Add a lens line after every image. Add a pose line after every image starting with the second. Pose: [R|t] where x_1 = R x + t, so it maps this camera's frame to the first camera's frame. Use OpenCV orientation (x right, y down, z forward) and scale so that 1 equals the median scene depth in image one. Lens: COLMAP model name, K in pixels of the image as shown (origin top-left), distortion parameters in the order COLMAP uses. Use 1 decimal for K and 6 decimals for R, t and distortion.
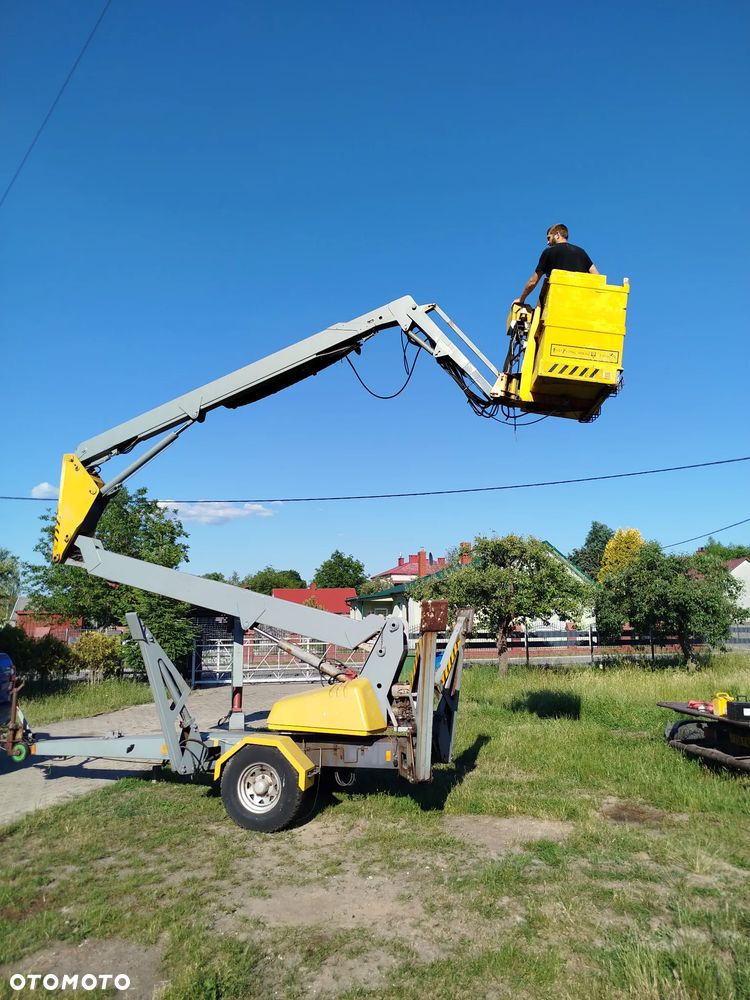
lens RADIAL K [[689.8, 0, 373.8], [0, 689.8, 509.1], [0, 0, 1]] dist [0.015058, -0.000706]
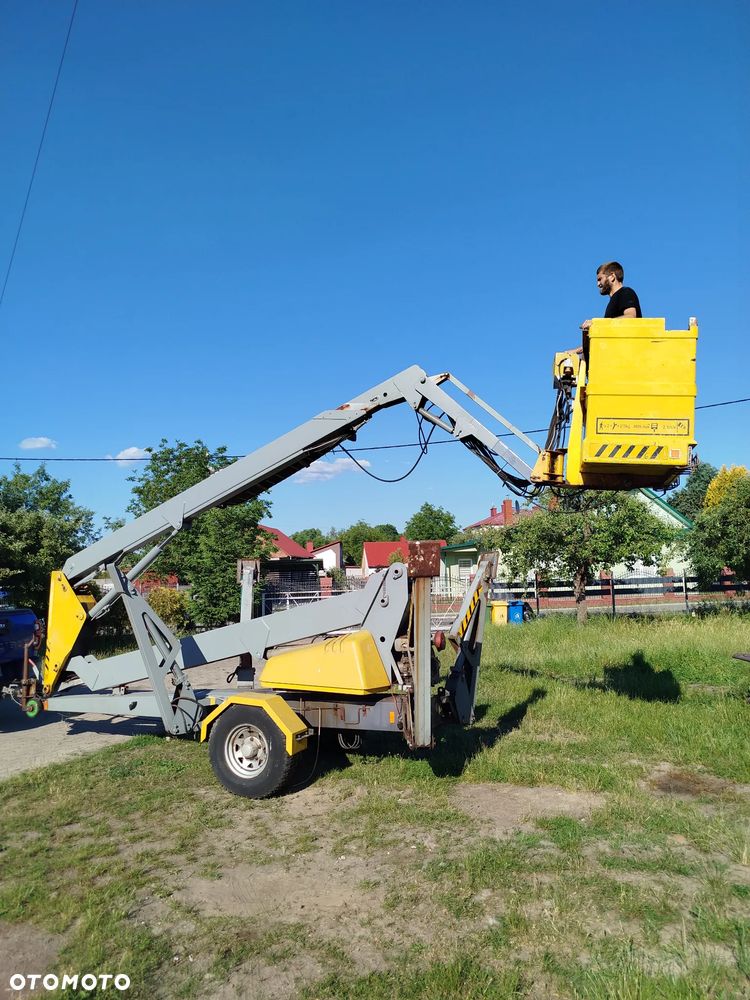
lens RADIAL K [[691.6, 0, 375.0], [0, 691.6, 500.0], [0, 0, 1]] dist [-0.000124, 0.009529]
pose [[0.989917, -0.036097, -0.136971, 0.128320], [0.043541, 0.997711, 0.051747, 0.030958], [0.134789, -0.057189, 0.989223, 0.129417]]
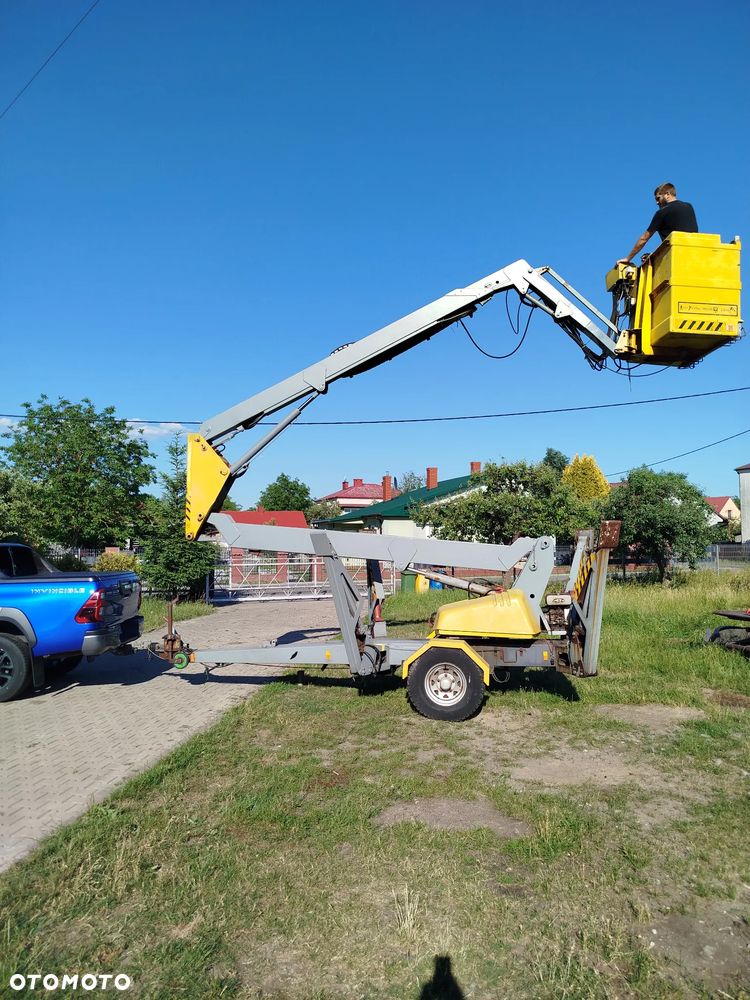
lens RADIAL K [[691.6, 0, 375.0], [0, 691.6, 500.0], [0, 0, 1]] dist [-0.000124, 0.009529]
pose [[0.994442, 0.007434, 0.105021, -0.371443], [-0.017668, 0.995141, 0.096859, -0.004456], [-0.103790, -0.098176, 0.989742, -0.073528]]
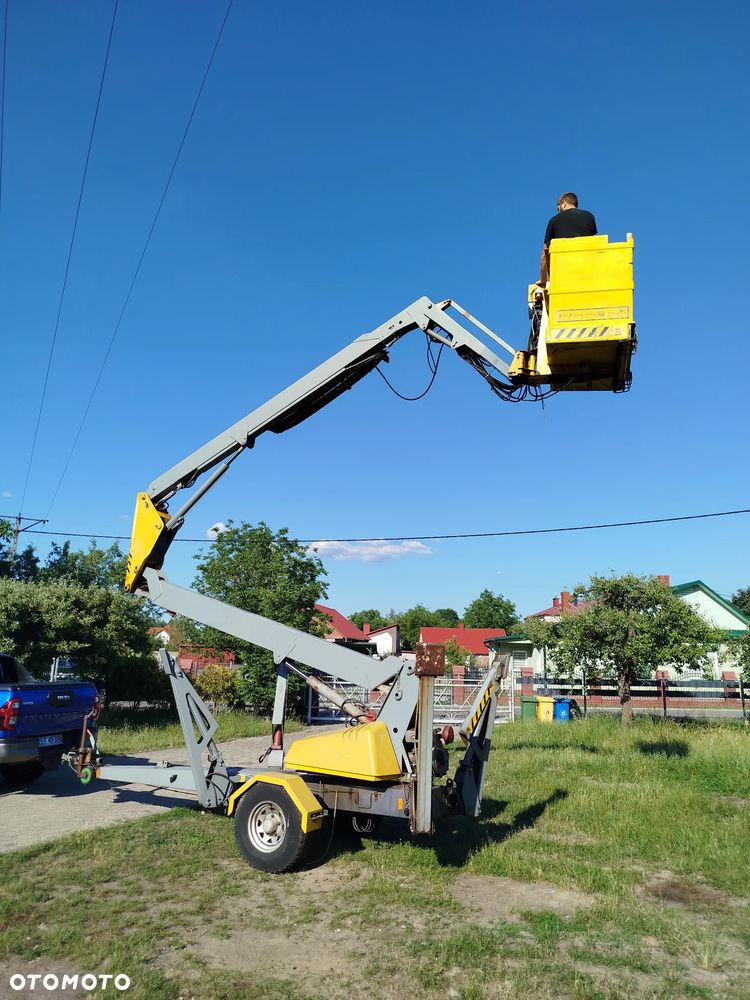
lens RADIAL K [[688.7, 0, 377.0], [0, 688.7, 496.6], [0, 0, 1]] dist [0.007450, 0.005494]
pose [[0.975135, -0.022414, -0.220475, 0.208161], [0.006335, 0.997285, -0.073369, -0.003317], [0.221521, 0.070148, 0.972629, 0.017587]]
